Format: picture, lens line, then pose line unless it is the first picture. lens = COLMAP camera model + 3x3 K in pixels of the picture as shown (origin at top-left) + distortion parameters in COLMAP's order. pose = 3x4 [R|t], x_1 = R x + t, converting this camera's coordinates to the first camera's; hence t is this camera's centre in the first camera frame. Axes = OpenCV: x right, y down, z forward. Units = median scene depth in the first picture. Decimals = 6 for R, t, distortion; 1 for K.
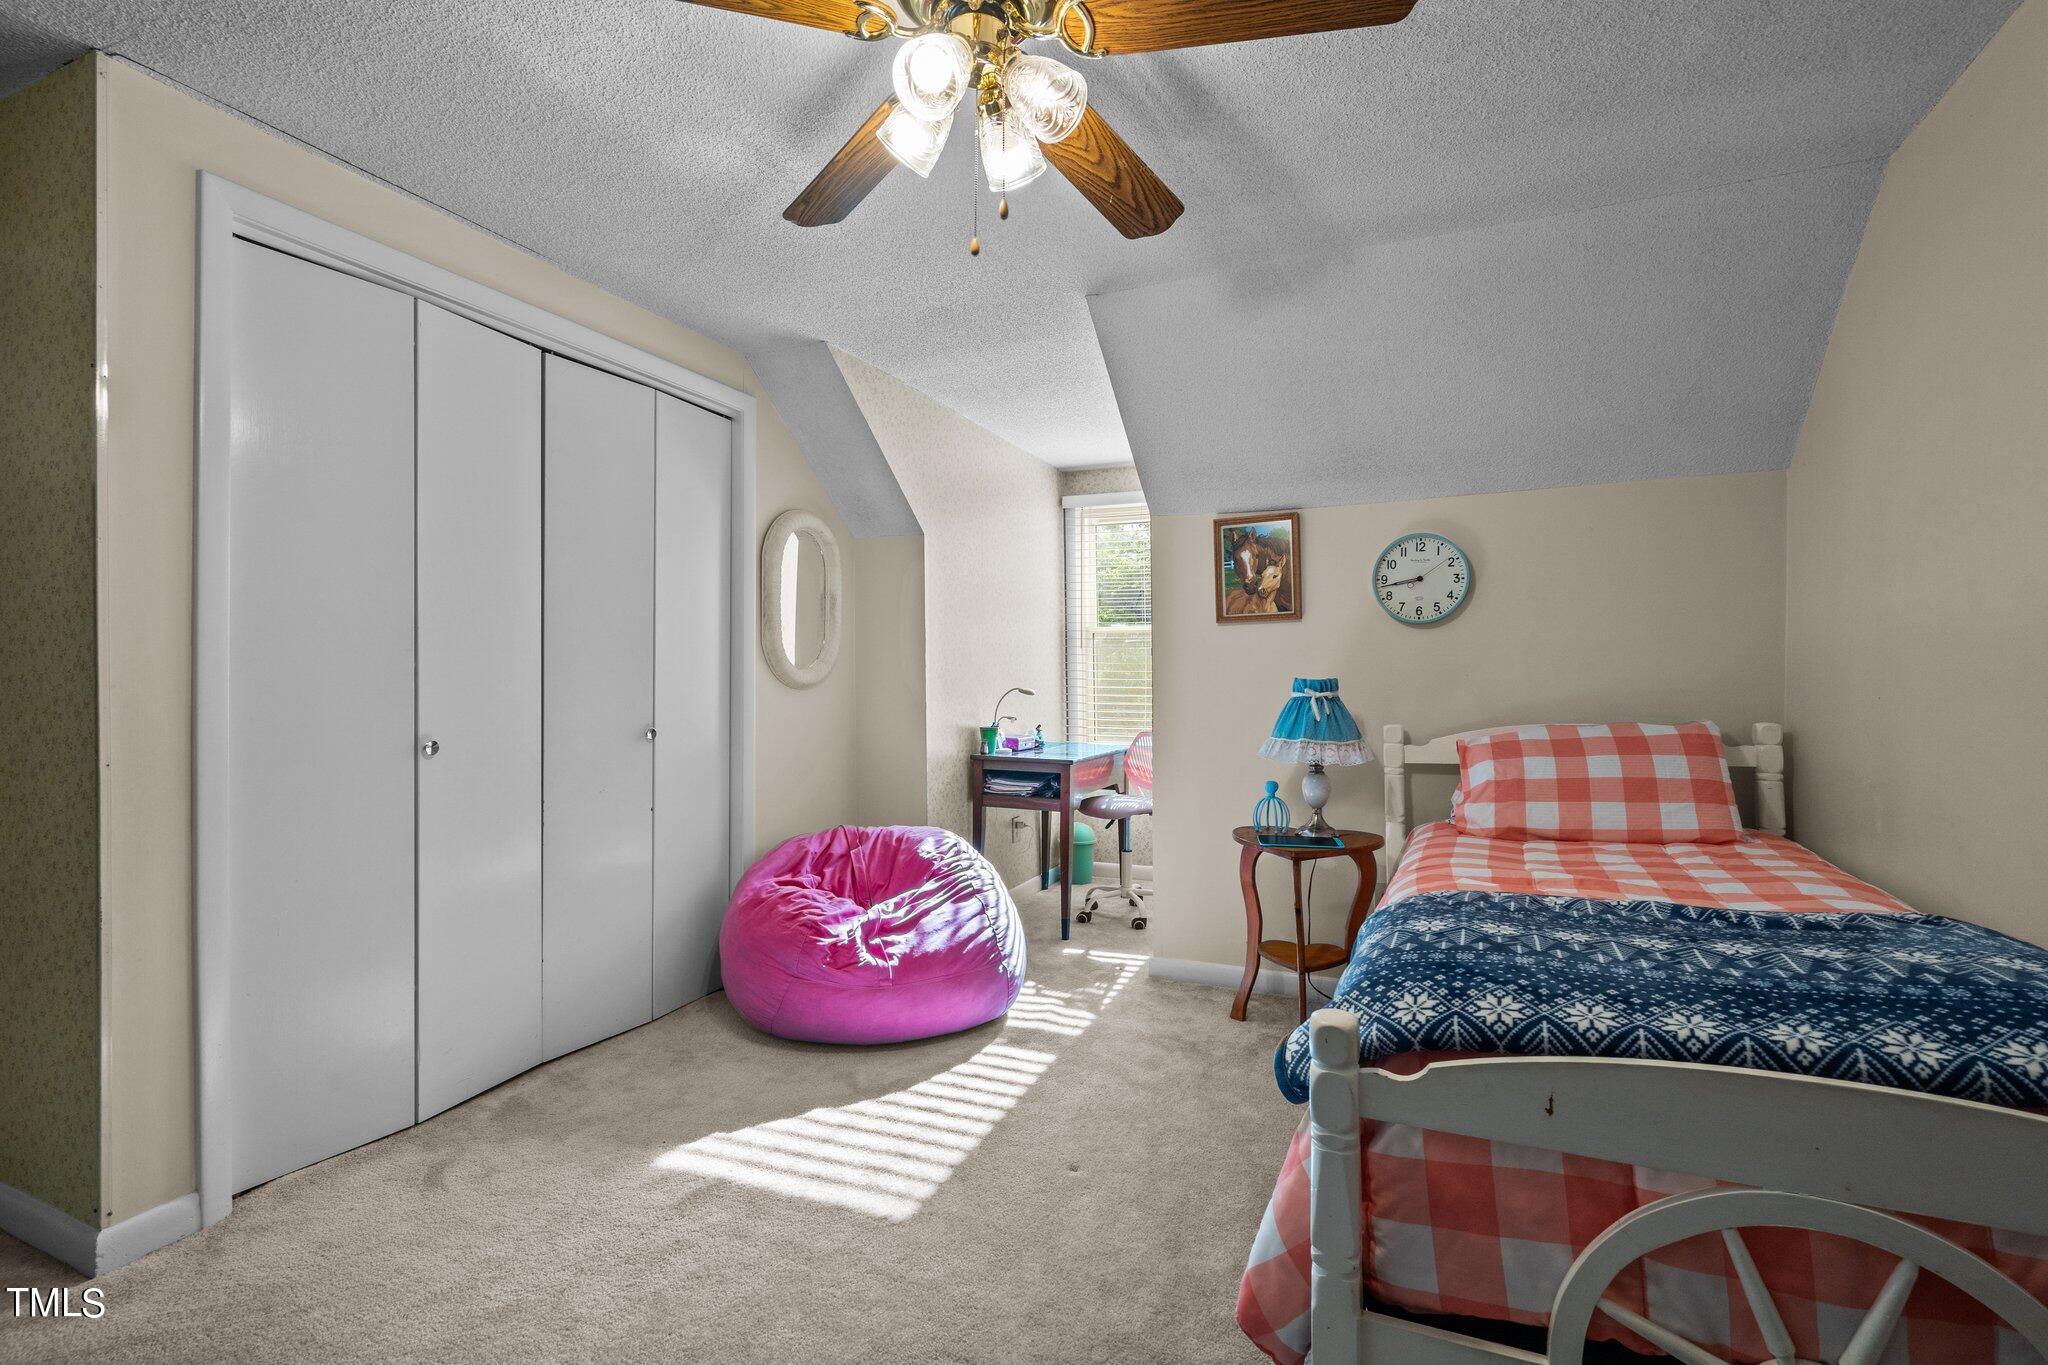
lens RADIAL K [[934.5, 0, 1023.8], [0, 934.5, 680.8], [0, 0, 1]] dist [-0.003827, 0.002031]
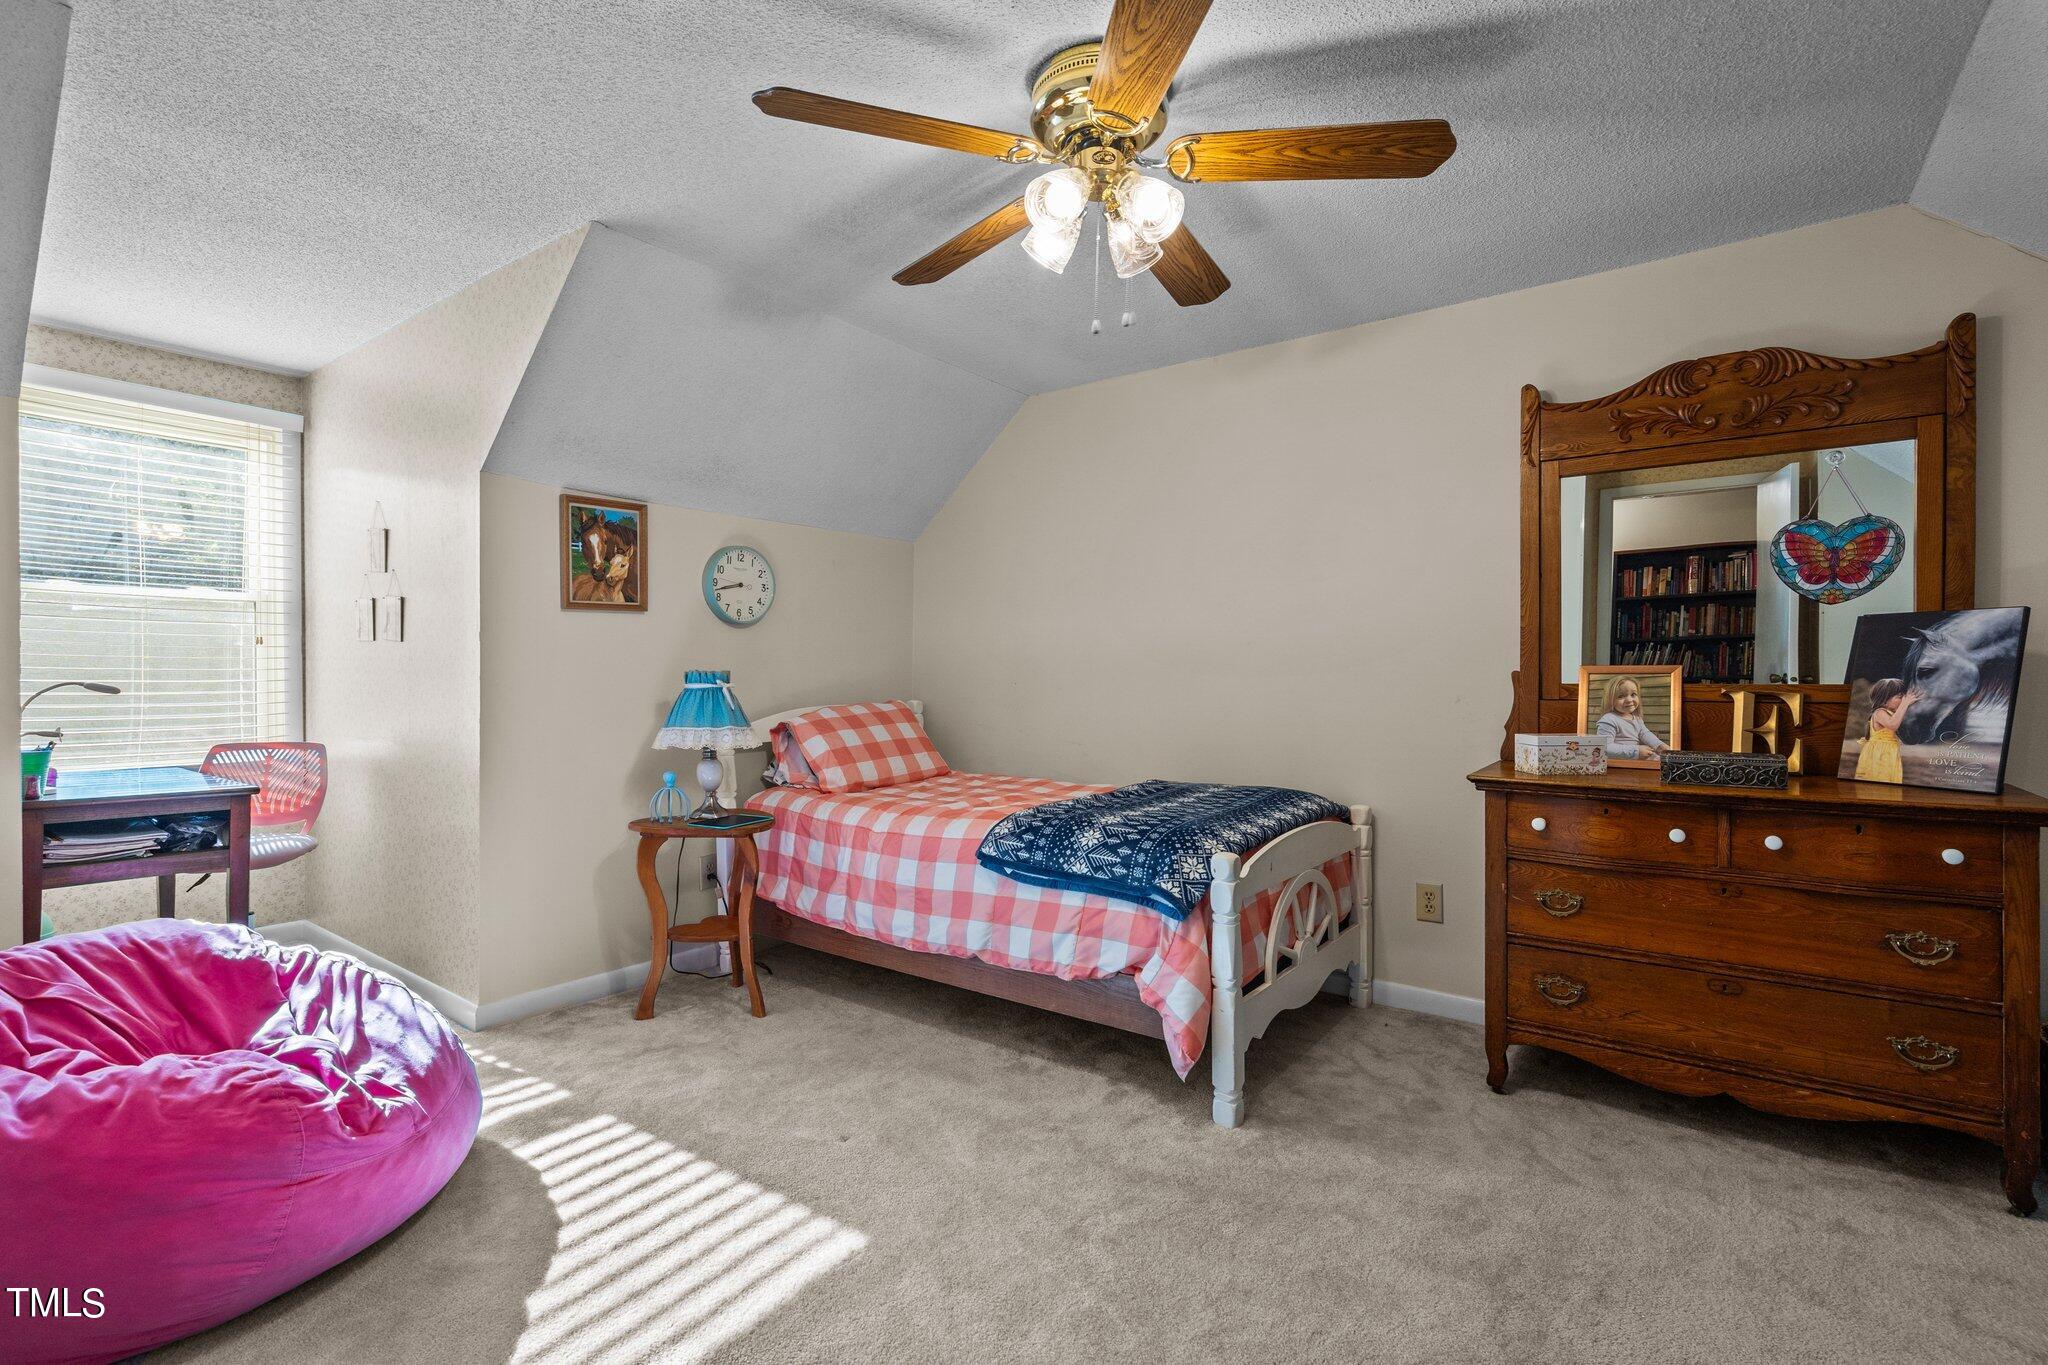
lens RADIAL K [[934.5, 0, 1025.4], [0, 934.5, 681.7], [0, 0, 1]] dist [-0.003827, 0.002031]
pose [[0.229772, -0.008181, 0.973210, -0.613627], [-0.006232, 0.999932, 0.009877, -0.002681], [-0.973225, -0.008335, 0.229705, 0.381786]]
